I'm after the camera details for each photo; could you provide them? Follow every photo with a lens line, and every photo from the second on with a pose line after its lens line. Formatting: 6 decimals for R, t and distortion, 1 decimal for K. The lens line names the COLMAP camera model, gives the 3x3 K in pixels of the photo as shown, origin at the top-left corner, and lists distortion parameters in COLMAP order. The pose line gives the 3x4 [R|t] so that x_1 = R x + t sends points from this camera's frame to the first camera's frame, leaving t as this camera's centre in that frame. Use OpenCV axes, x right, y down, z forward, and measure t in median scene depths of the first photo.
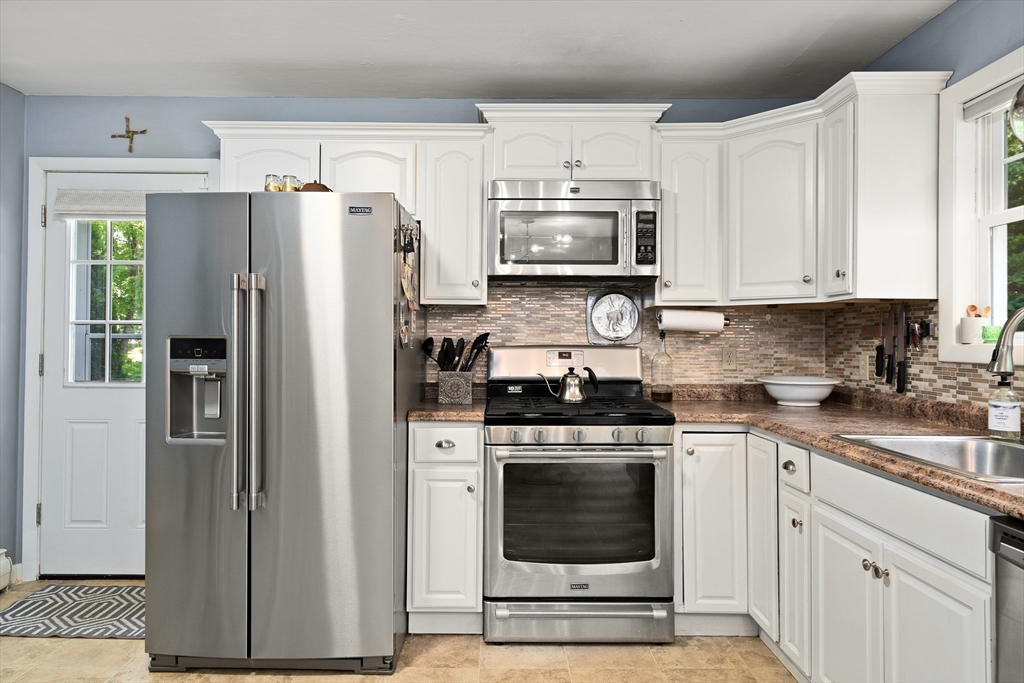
lens RADIAL K [[618.8, 0, 517.8], [0, 618.8, 334.6], [0, 0, 1]] dist [0.004379, 0.002026]
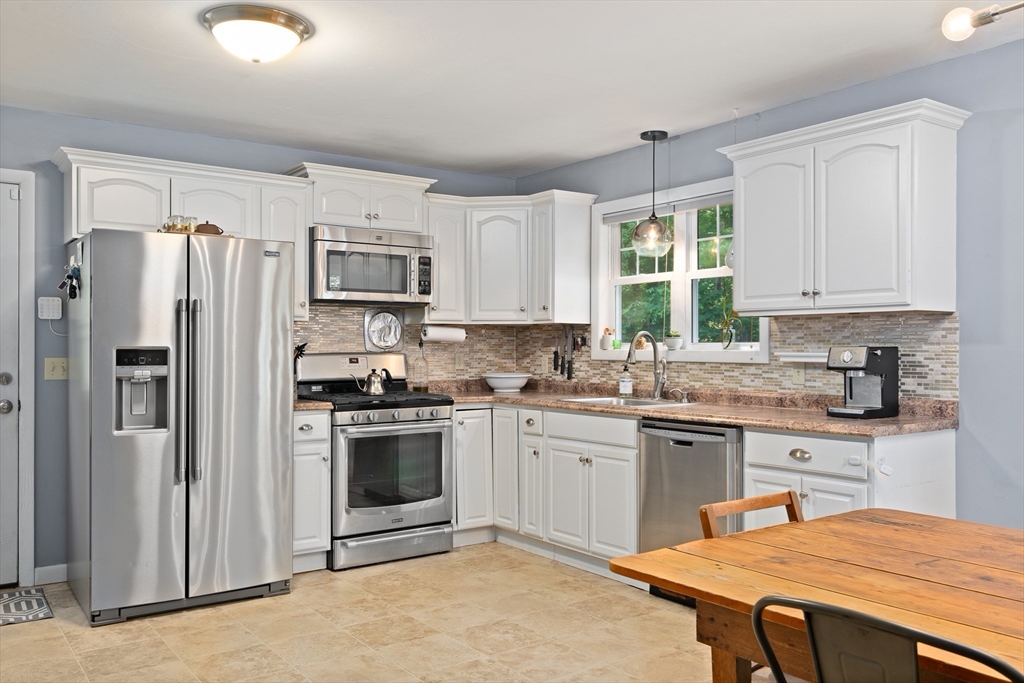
lens RADIAL K [[832.2, 0, 524.2], [0, 832.2, 352.2], [0, 0, 1]] dist [0.004823, -0.001126]
pose [[0.805443, -0.007838, 0.592622, -0.786737], [-0.001755, 0.999877, 0.015610, -0.013206], [-0.592671, -0.013613, 0.805330, -0.706924]]
